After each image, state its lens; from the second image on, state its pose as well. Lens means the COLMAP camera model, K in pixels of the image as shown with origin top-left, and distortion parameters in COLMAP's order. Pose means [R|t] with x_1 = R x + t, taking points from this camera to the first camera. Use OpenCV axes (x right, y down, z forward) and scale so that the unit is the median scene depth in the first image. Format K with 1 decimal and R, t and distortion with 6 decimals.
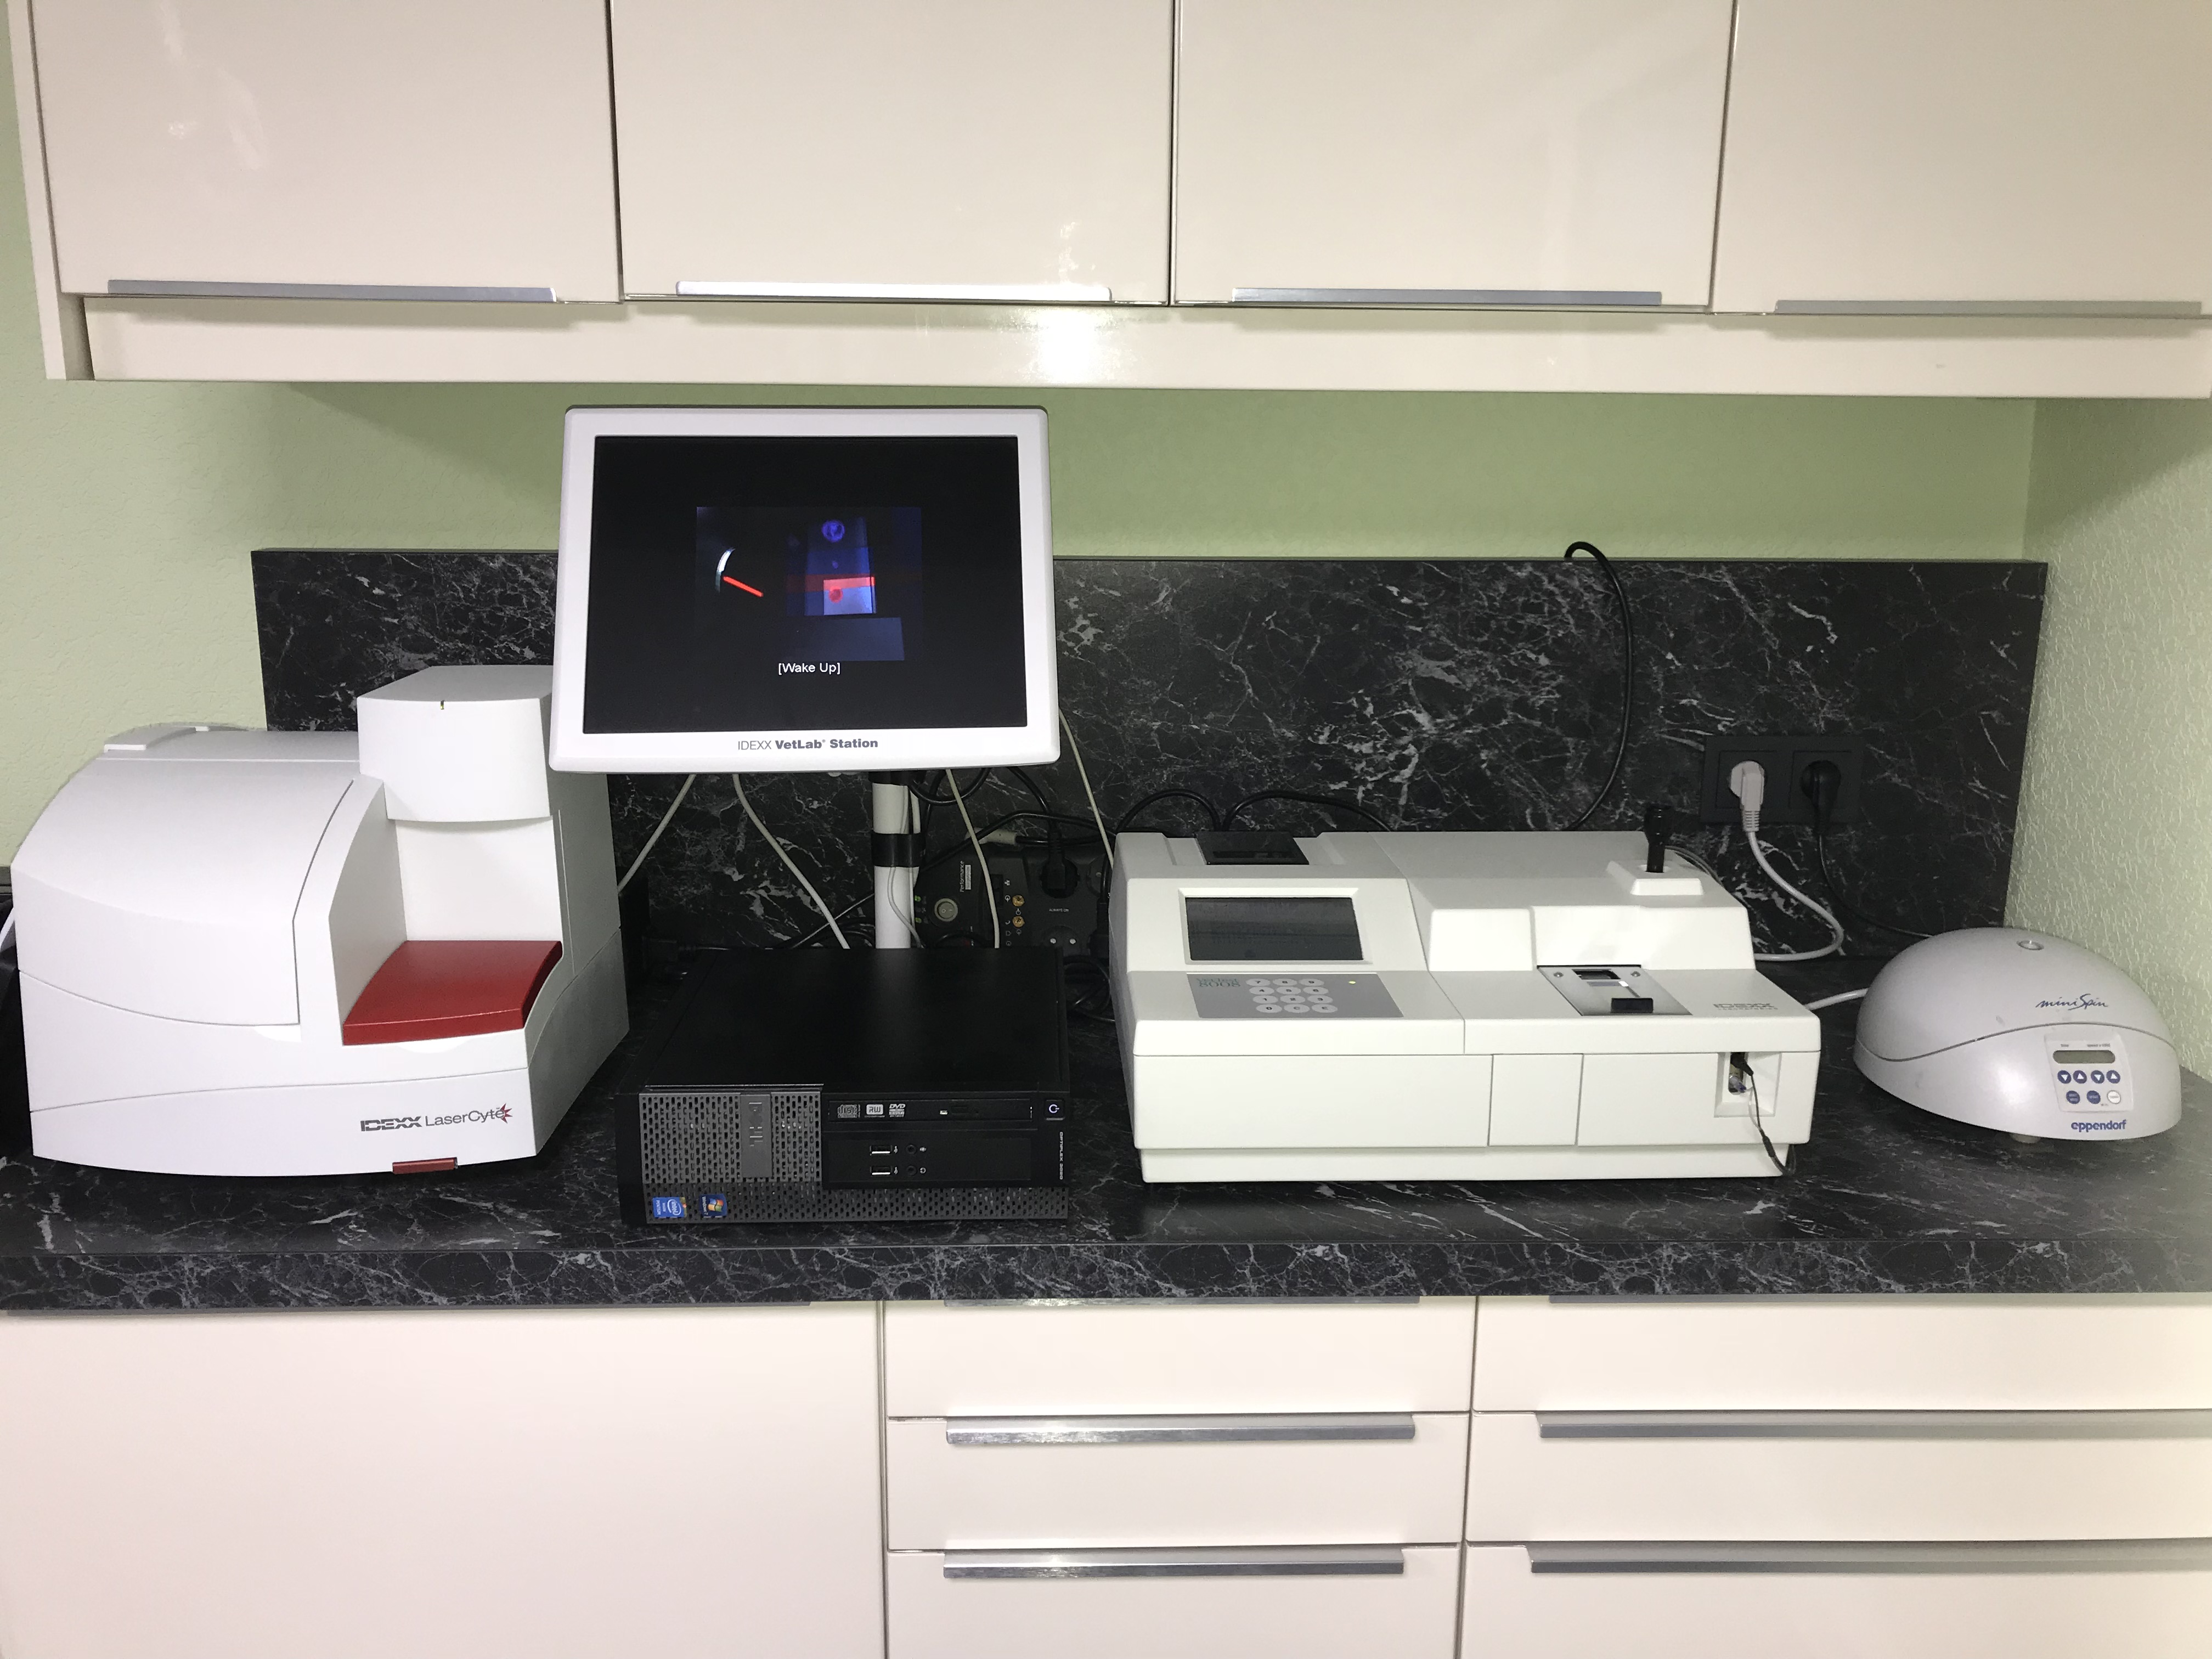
lens RADIAL K [[1816.2, 0, 1105.8], [0, 1816.2, 821.6], [0, 0, 1]] dist [0.013775, 0.012603]
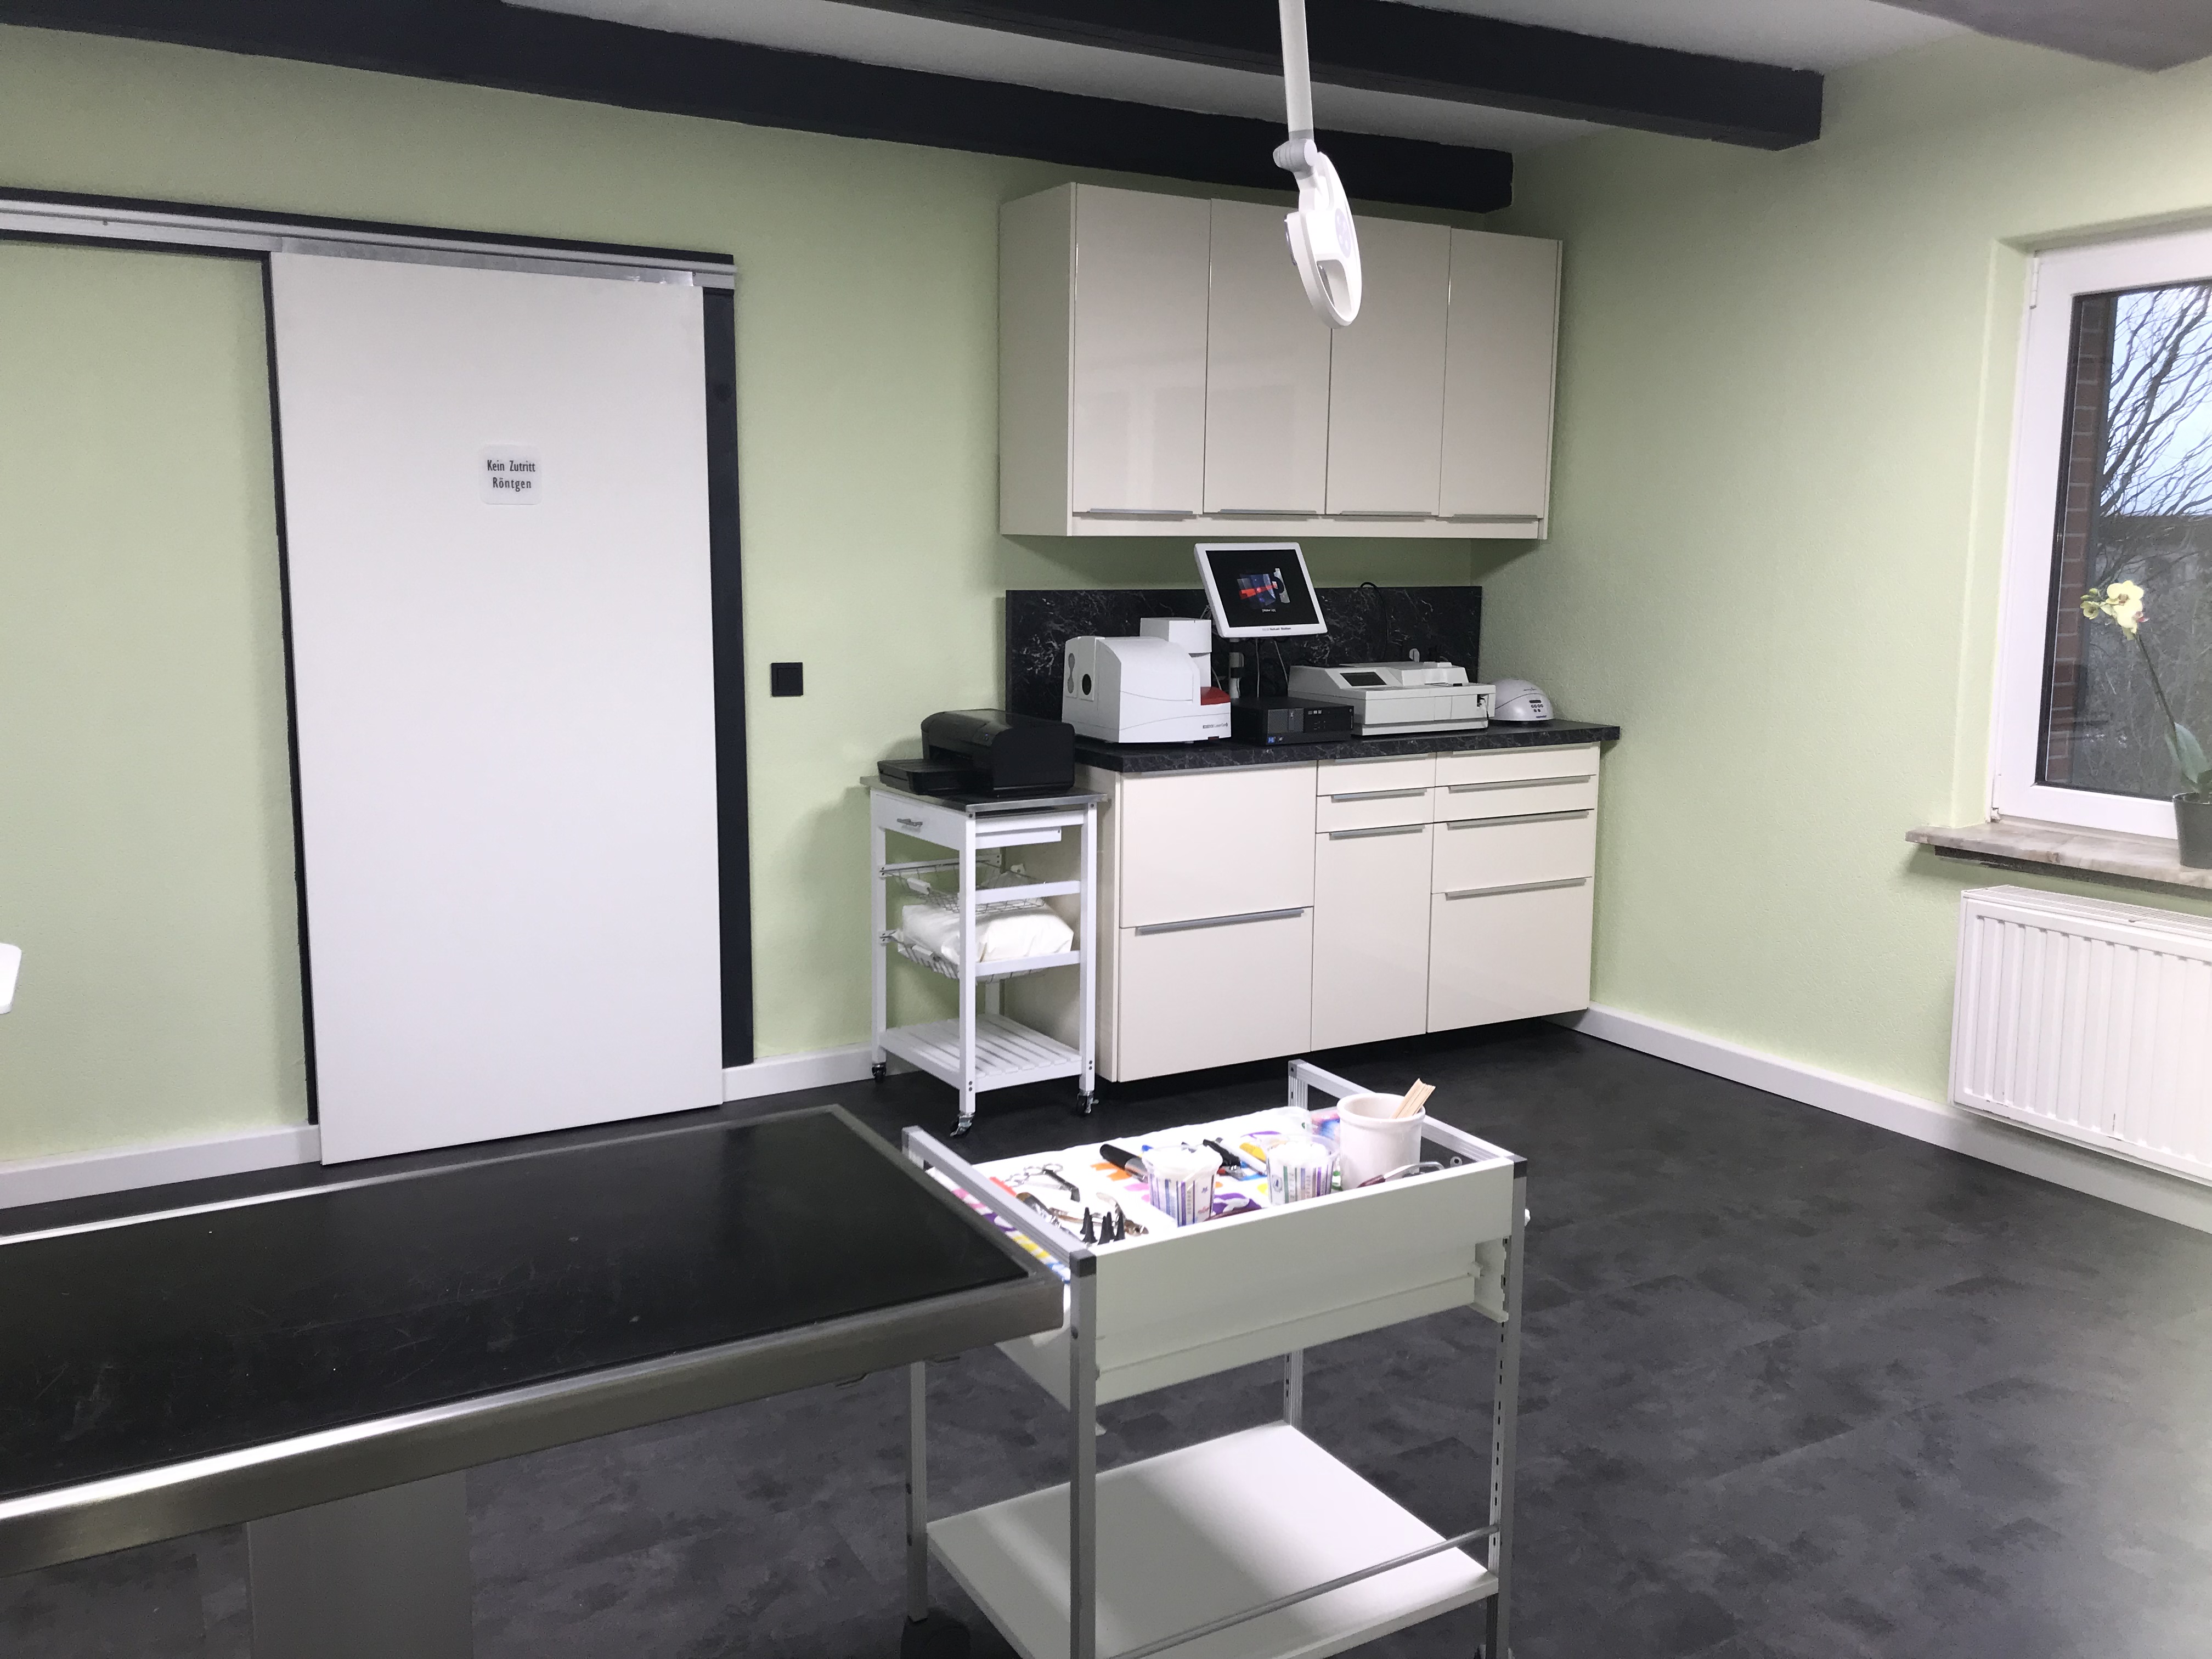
lens RADIAL K [[1816.2, 0, 1108.2], [0, 1816.2, 830.8], [0, 0, 1]] dist [0.013775, 0.012603]
pose [[0.886973, -0.077135, 0.455334, -2.233429], [0.103487, 0.994077, -0.033188, 0.467290], [-0.450077, 0.076558, 0.889702, -2.204478]]
